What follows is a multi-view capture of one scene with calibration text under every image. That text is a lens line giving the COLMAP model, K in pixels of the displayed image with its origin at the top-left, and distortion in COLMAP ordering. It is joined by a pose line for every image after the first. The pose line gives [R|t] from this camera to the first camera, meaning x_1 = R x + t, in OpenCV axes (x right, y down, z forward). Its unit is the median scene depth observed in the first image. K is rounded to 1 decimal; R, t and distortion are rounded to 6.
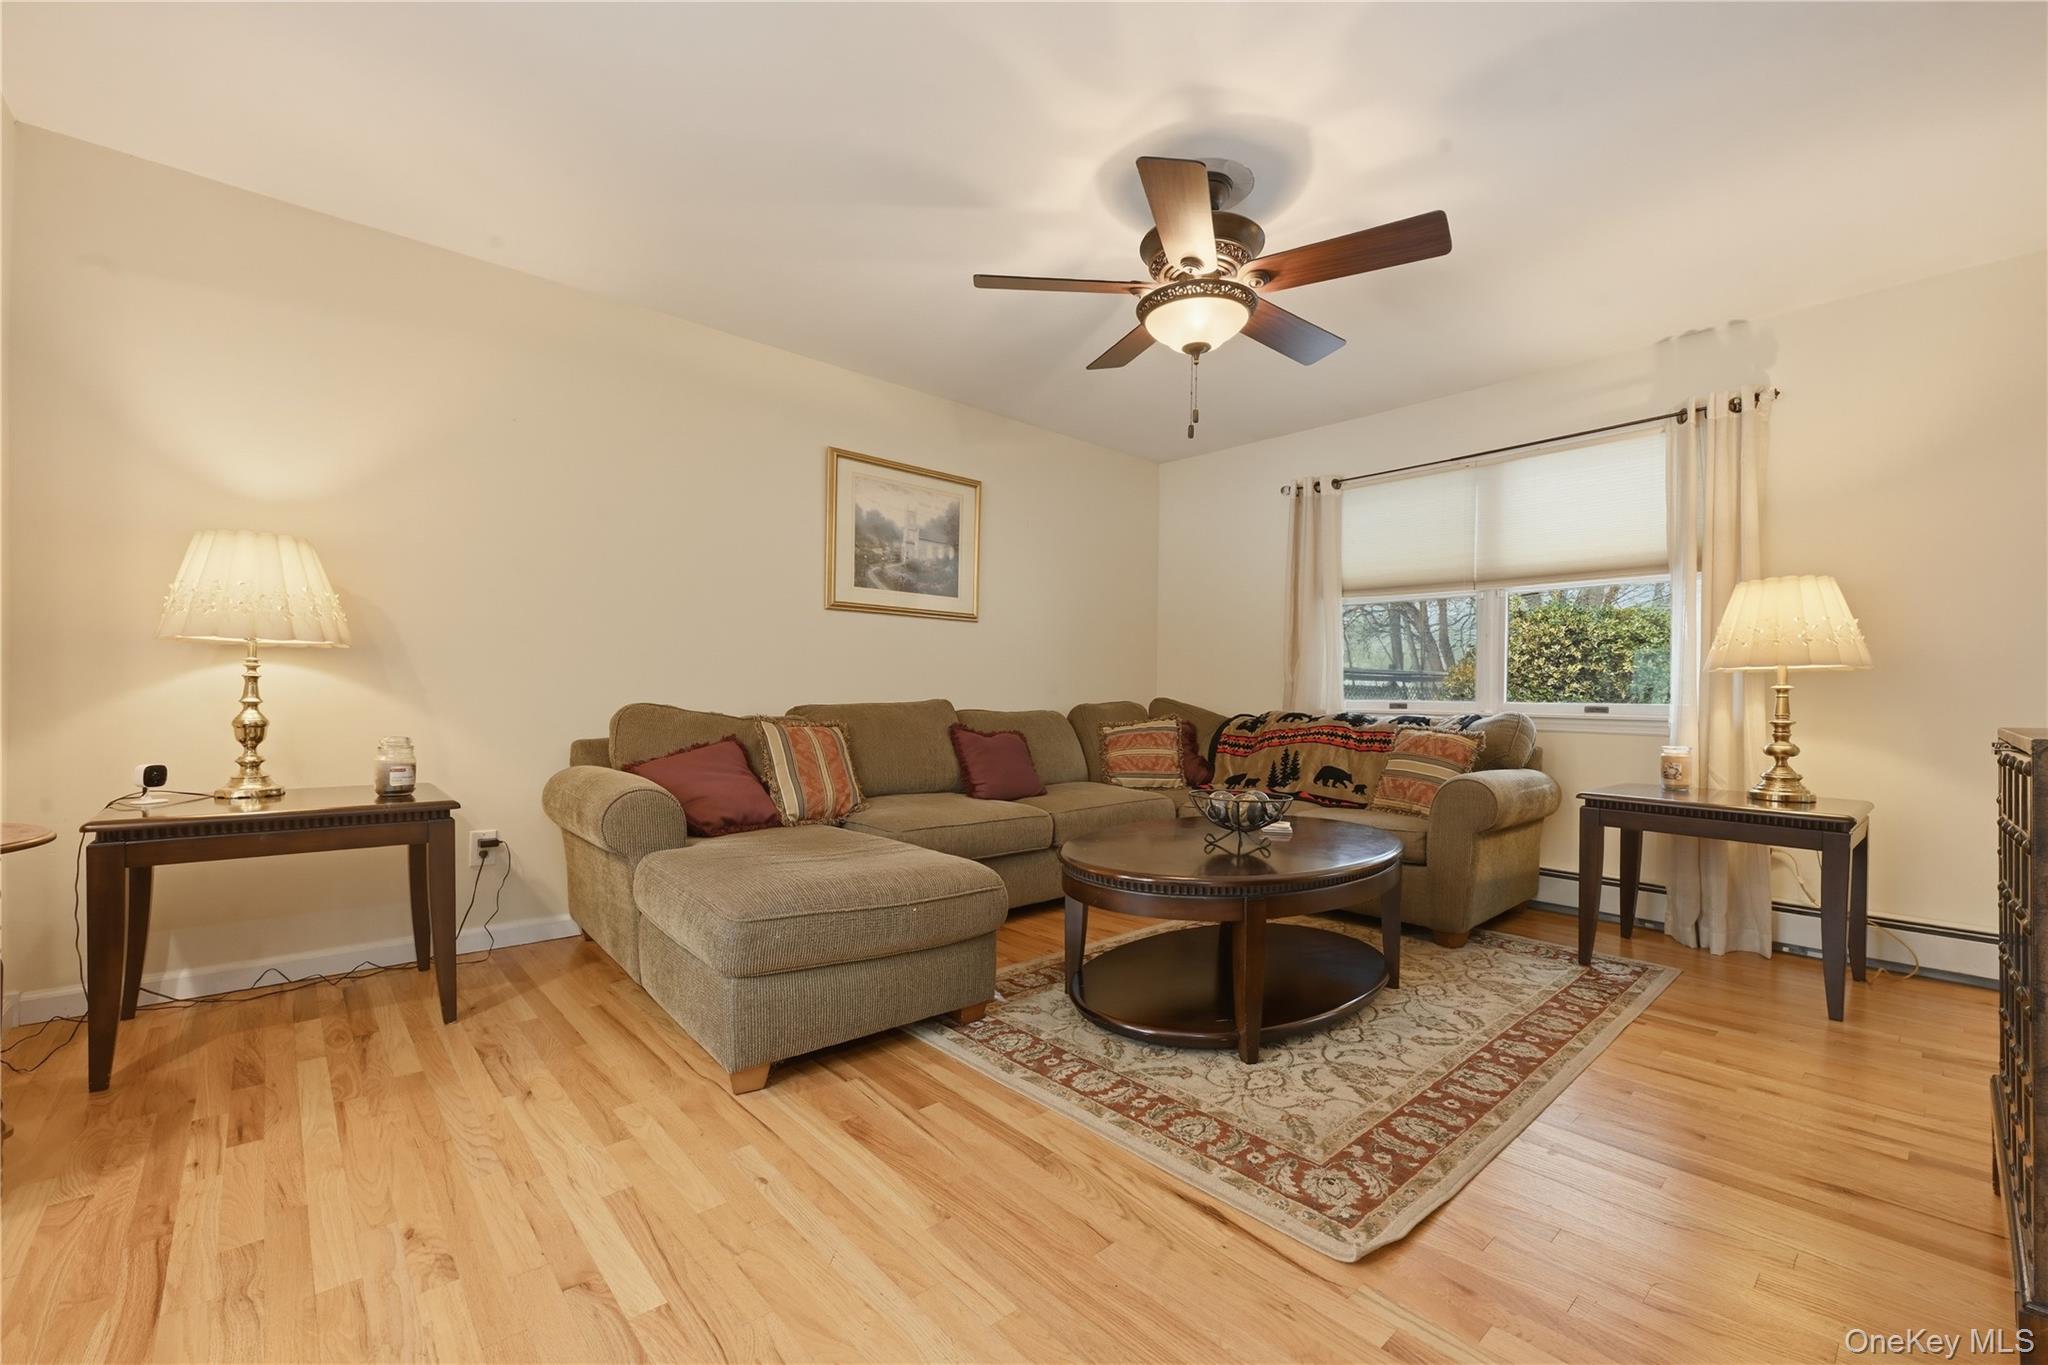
lens RADIAL K [[847.5, 0, 1029.9], [0, 847.5, 699.9], [0, 0, 1]] dist [0.000490, -0.000092]
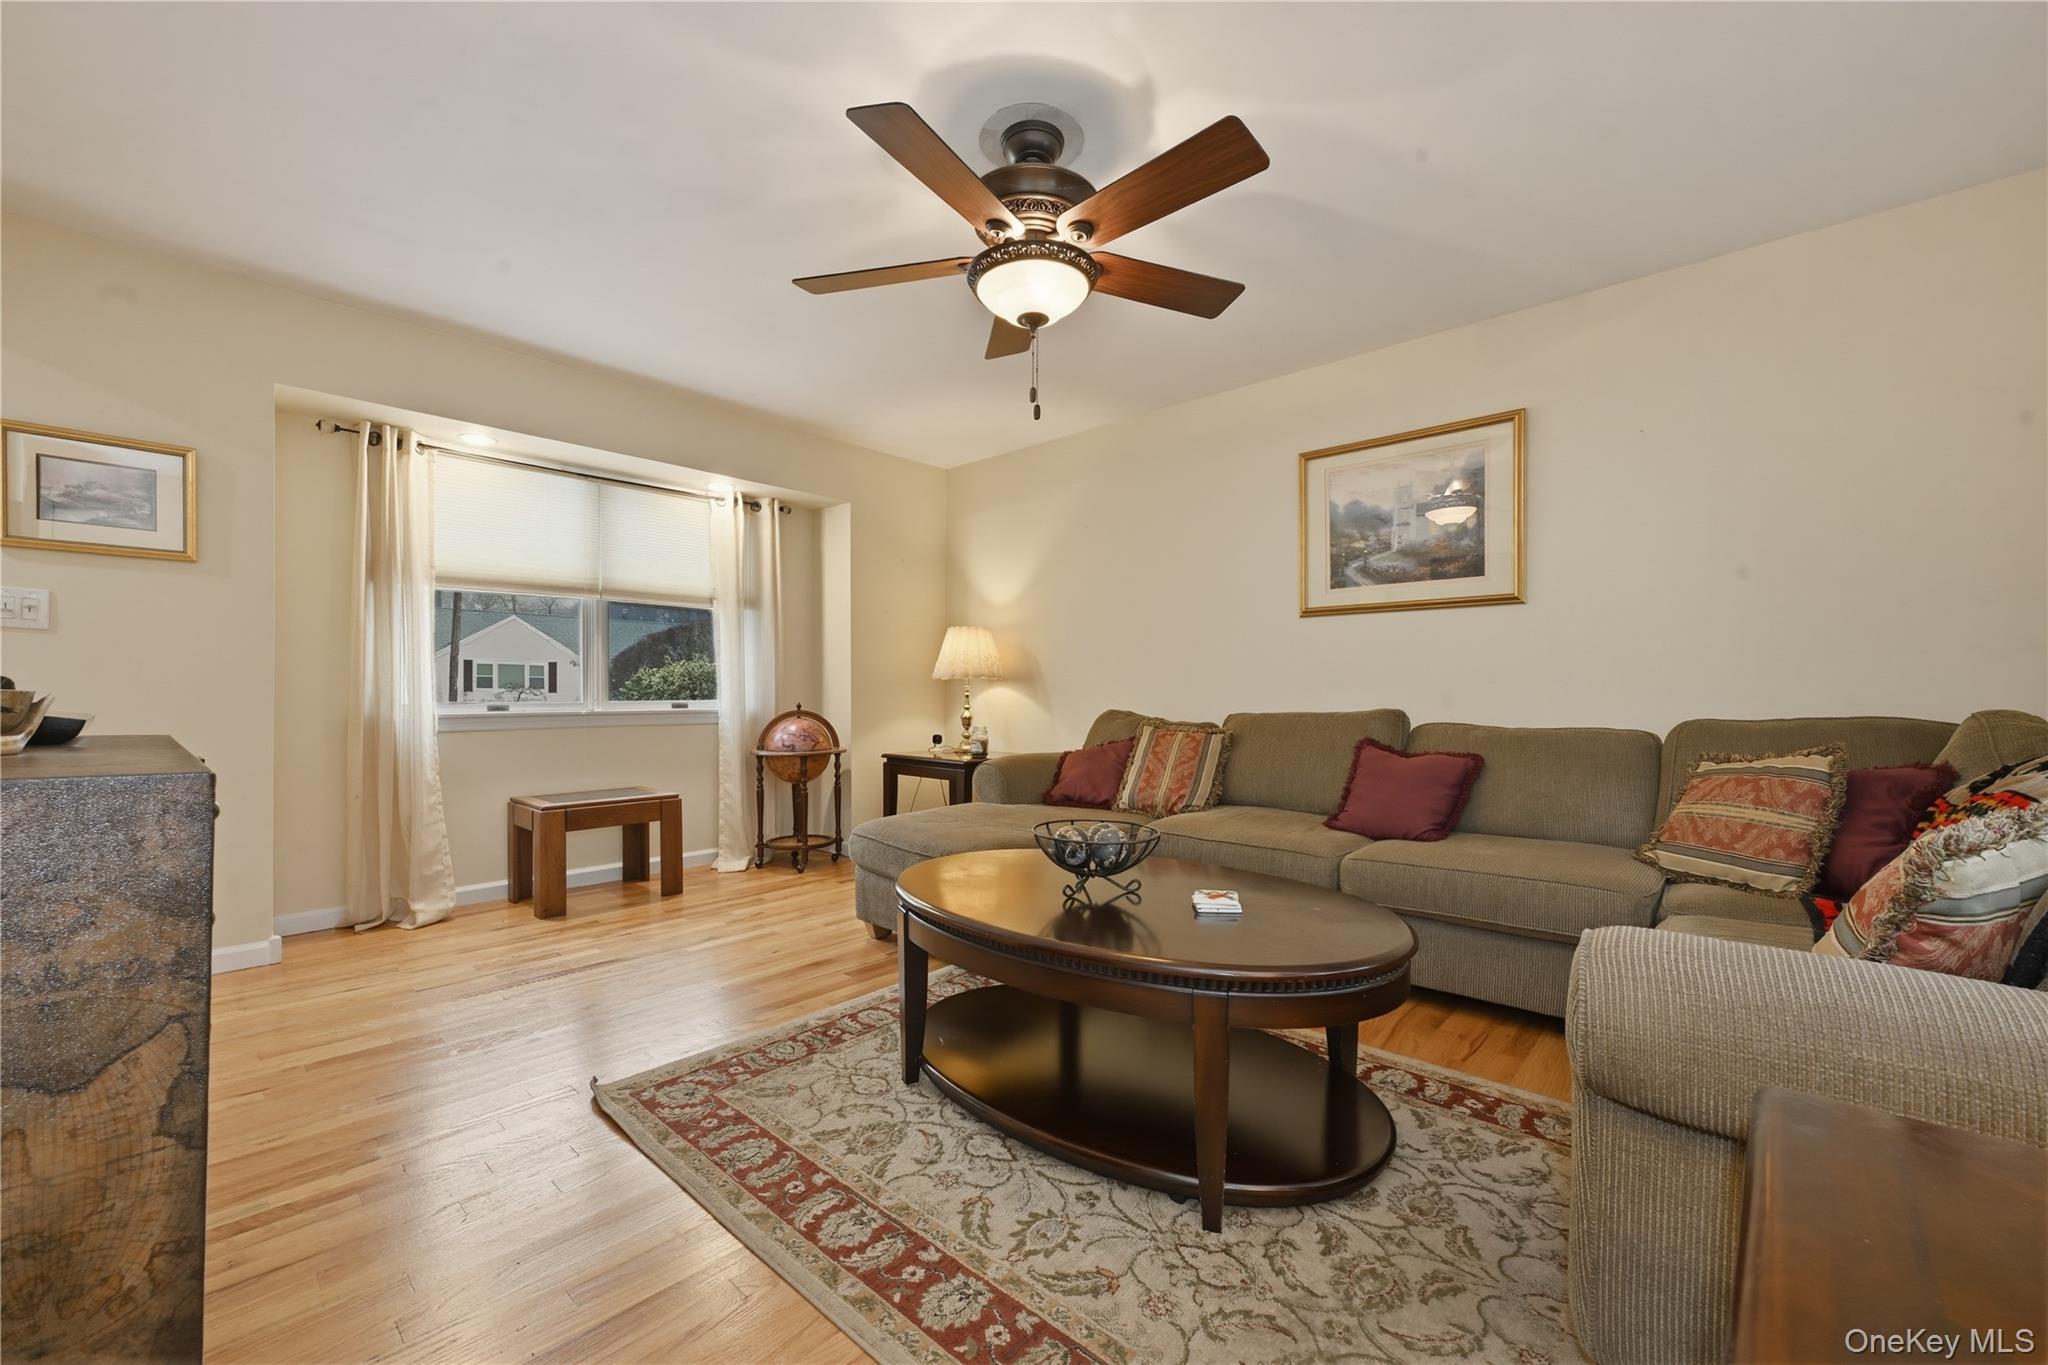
lens RADIAL K [[823.8, 0, 1021.4], [0, 823.8, 690.2], [0, 0, 1]] dist [0.001118, -0.000051]
pose [[0.083208, -0.017272, -0.996383, 0.826405], [-0.006212, 0.999821, -0.017850, -0.002896], [0.996513, 0.007674, 0.083086, 0.709452]]
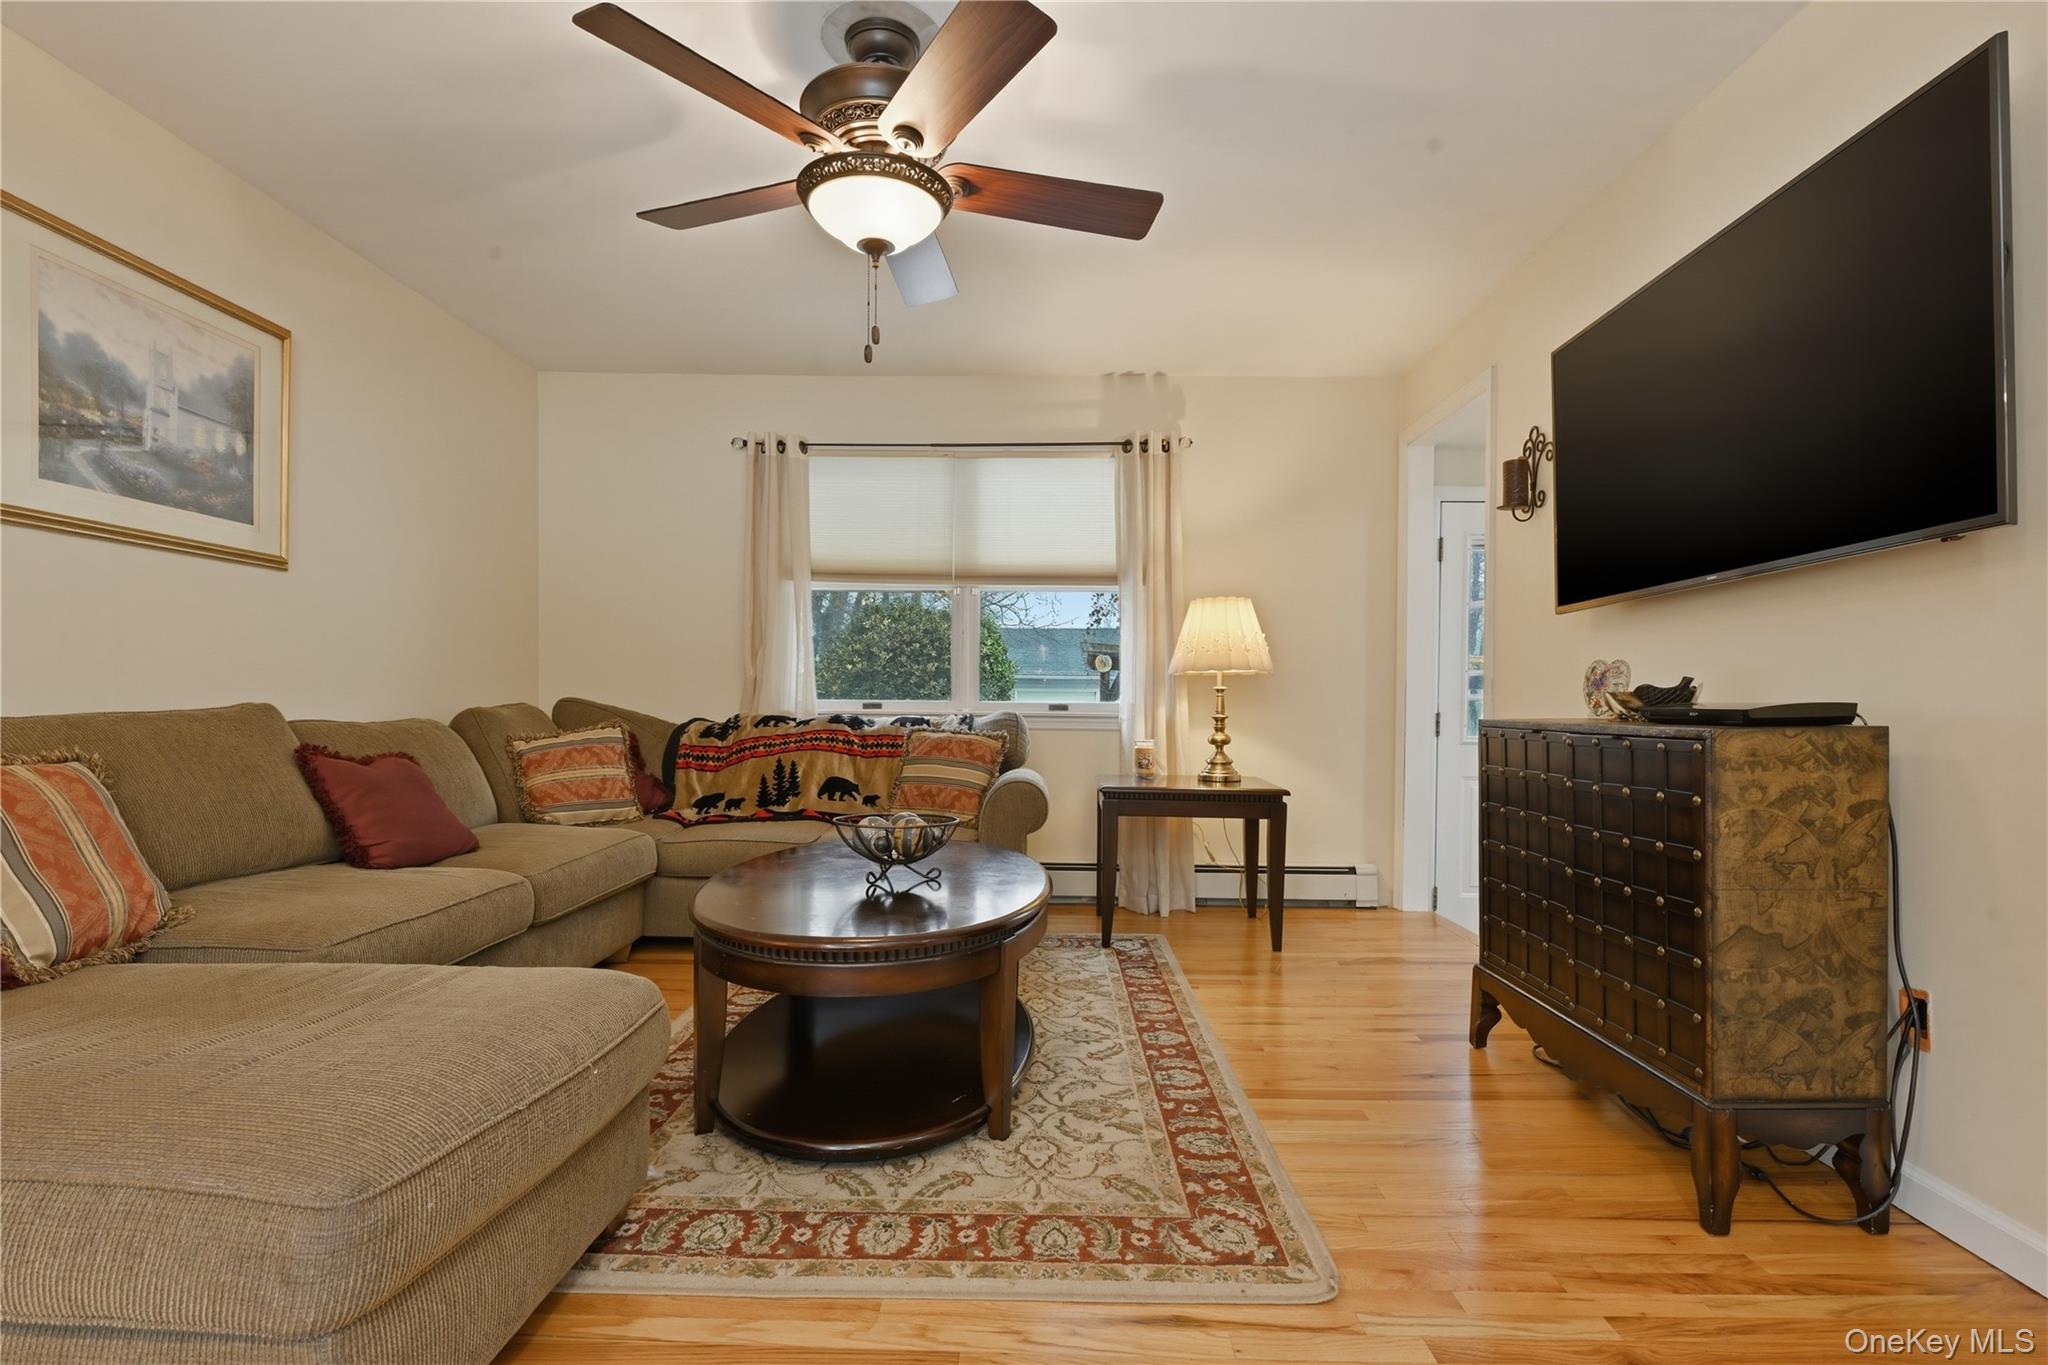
lens RADIAL K [[965.8, 0, 1033.3], [0, 965.8, 711.5], [0, 0, 1]] dist [-0.000629, 0.000532]
pose [[0.681852, -0.015214, 0.731332, -0.275577], [0.003745, 0.999843, 0.017308, -0.005112], [-0.731481, -0.009062, 0.681802, 0.226137]]
